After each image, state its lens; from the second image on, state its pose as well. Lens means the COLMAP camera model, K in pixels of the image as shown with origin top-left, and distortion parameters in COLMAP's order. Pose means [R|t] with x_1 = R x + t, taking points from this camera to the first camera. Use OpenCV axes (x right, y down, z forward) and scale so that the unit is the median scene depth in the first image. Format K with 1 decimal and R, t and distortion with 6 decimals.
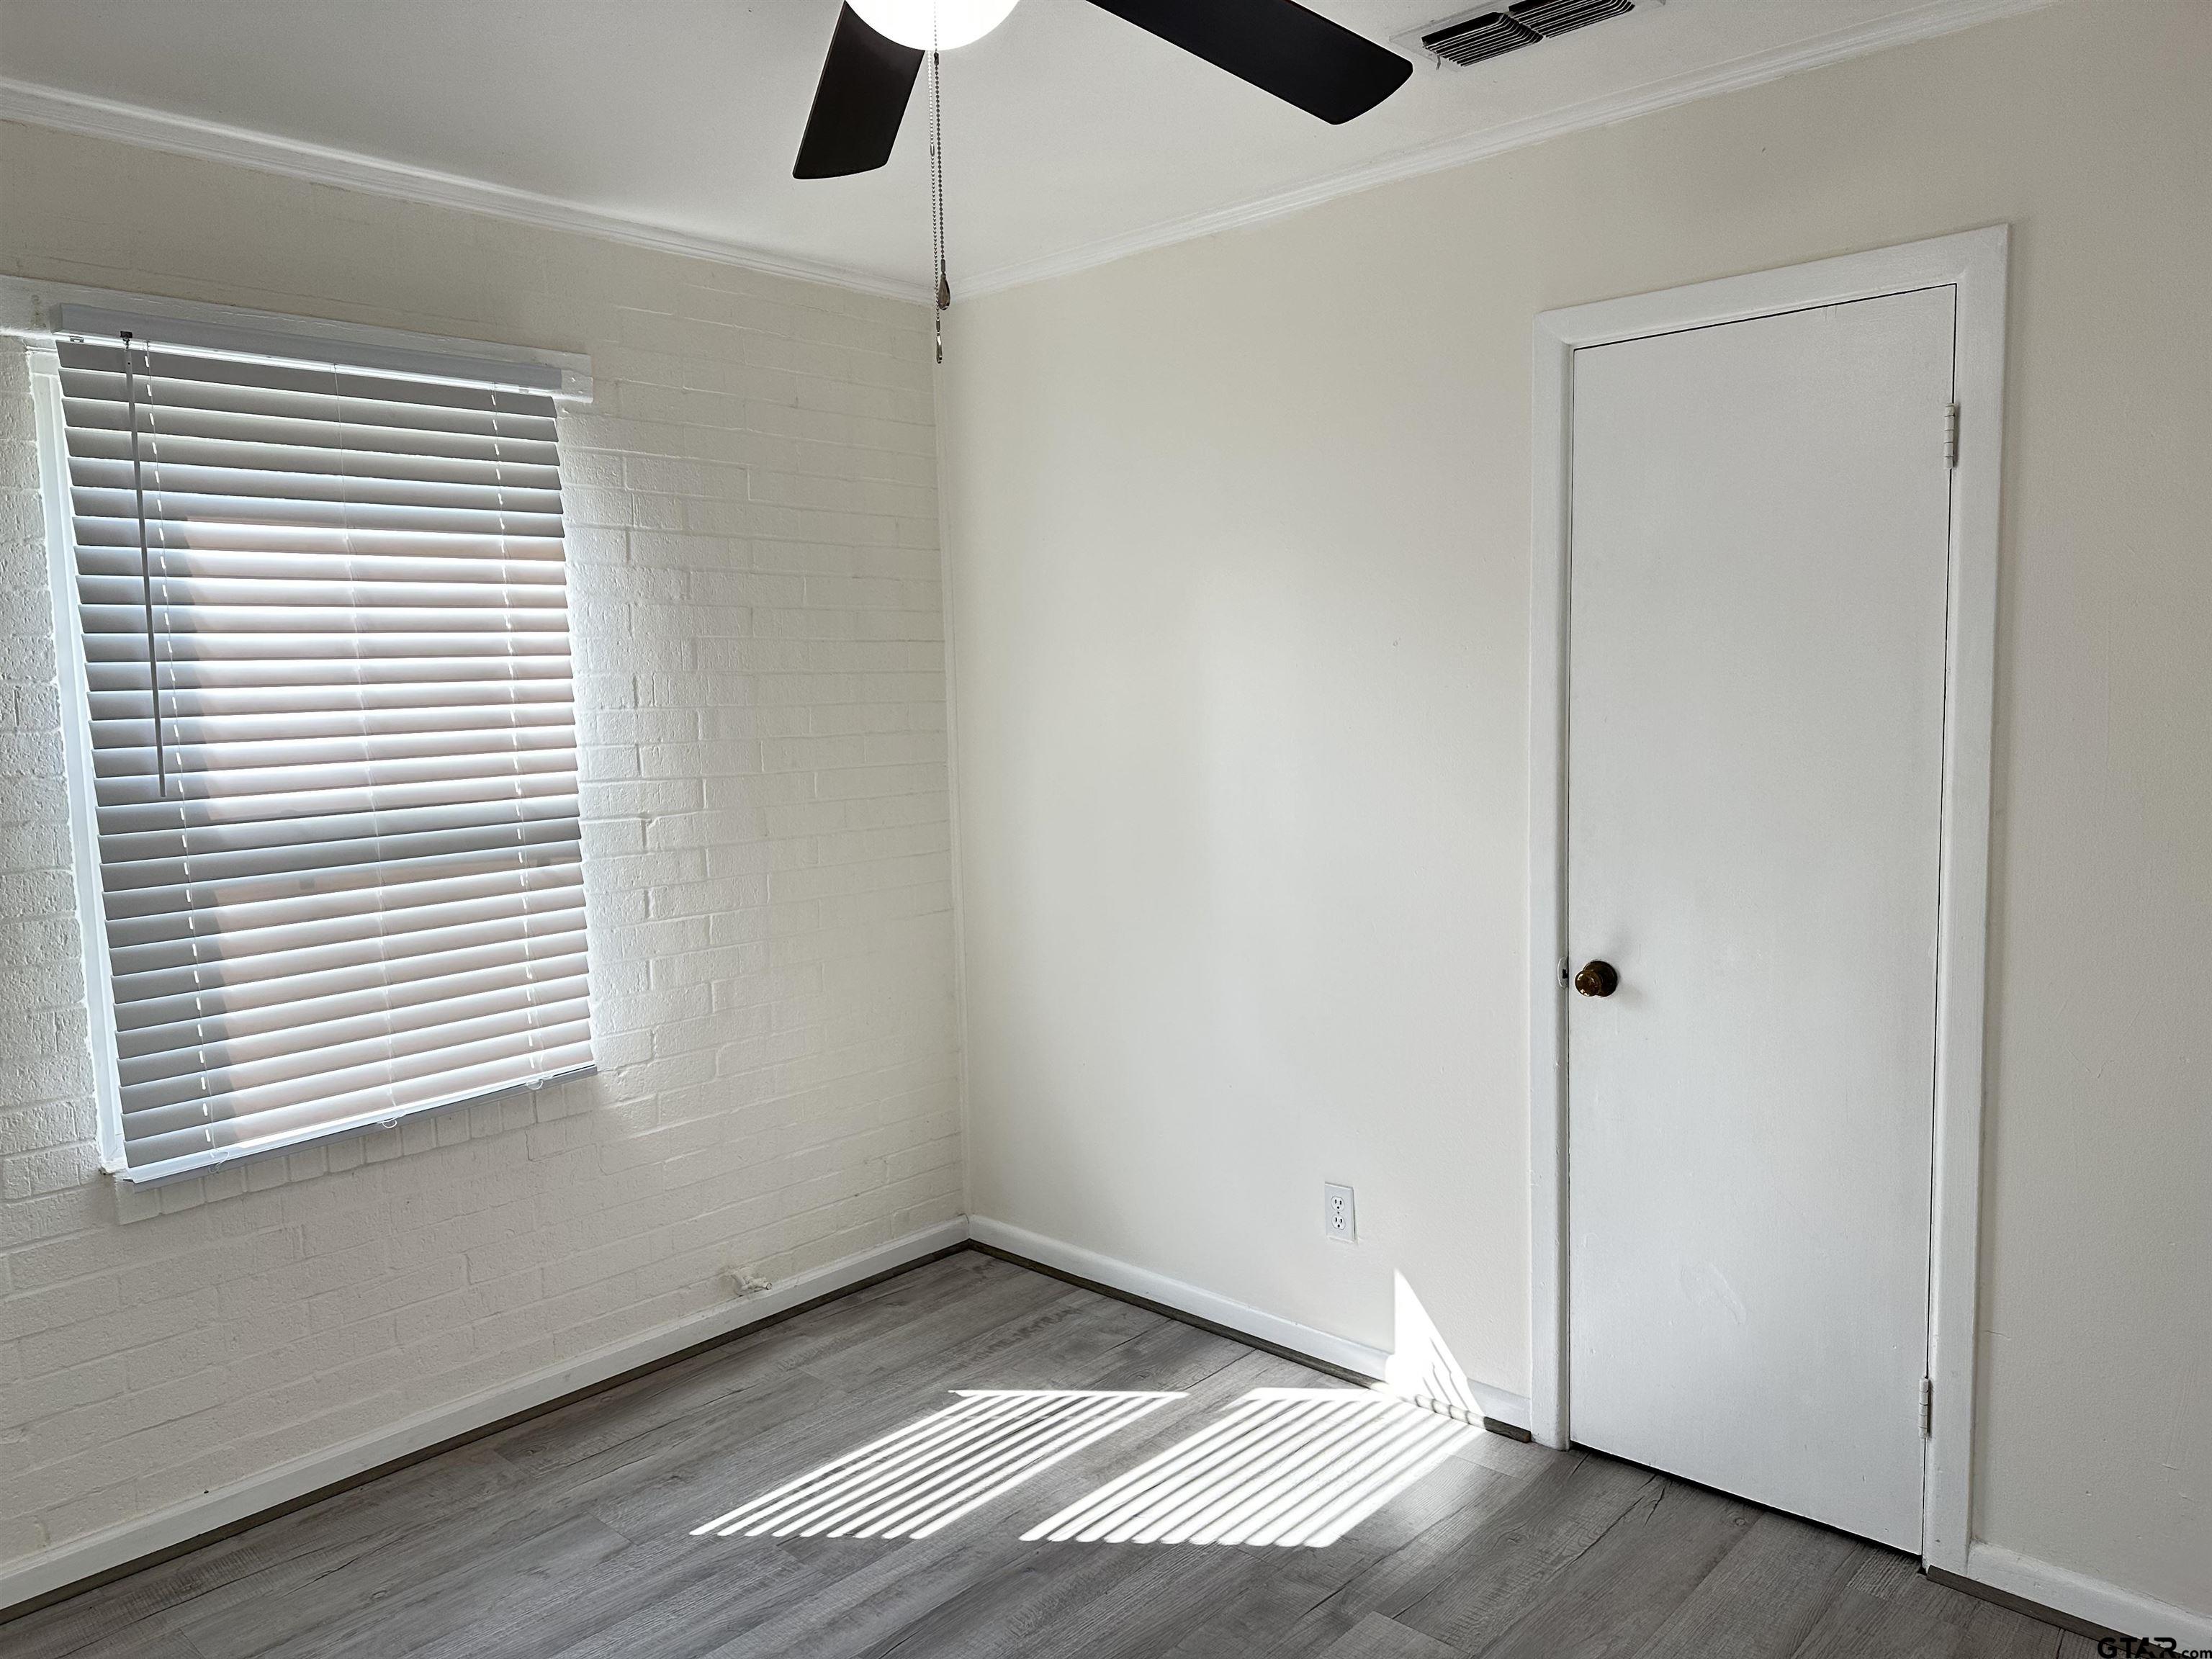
lens RADIAL K [[1550.2, 0, 1114.7], [0, 1550.2, 816.5], [0, 0, 1]] dist [0.067457, -0.078425]
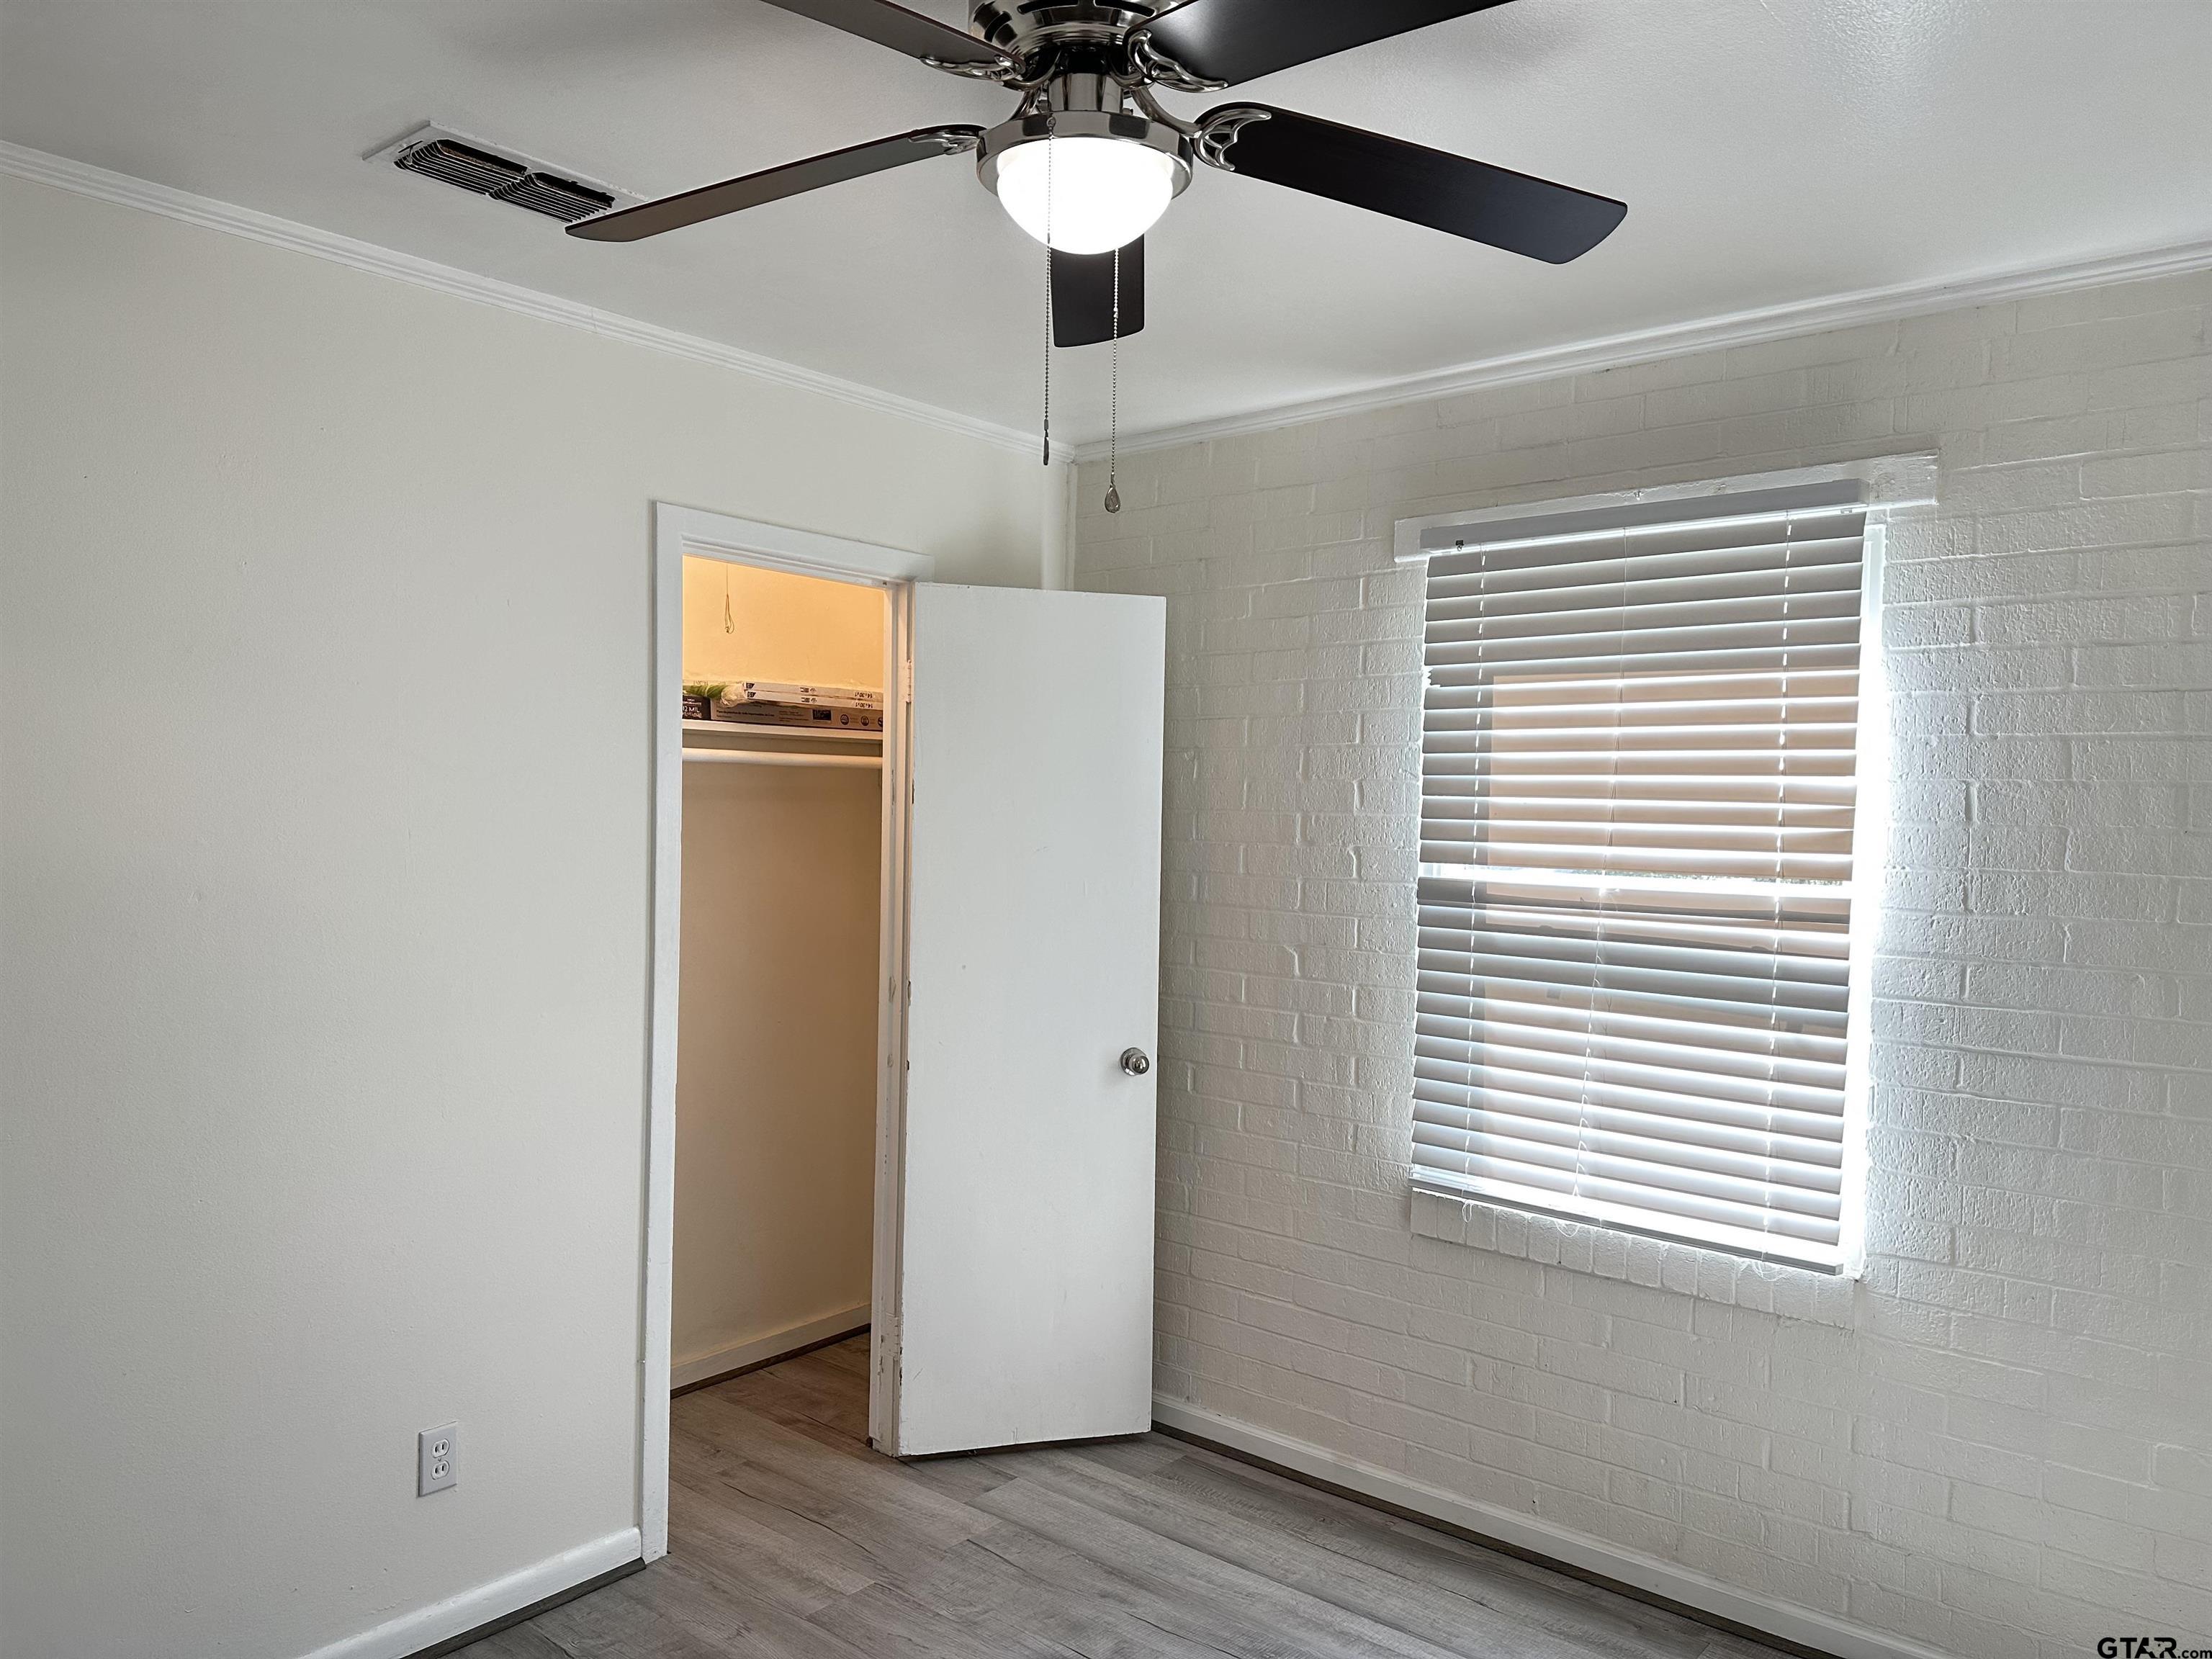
lens RADIAL K [[1550.2, 0, 1105.9], [0, 1550.2, 812.3], [0, 0, 1]] dist [0.067457, -0.078425]
pose [[0.039288, 0.025563, -0.998901, 0.605852], [-0.122895, 0.992207, 0.020558, -0.073920], [0.991642, 0.121952, 0.042123, 0.646946]]
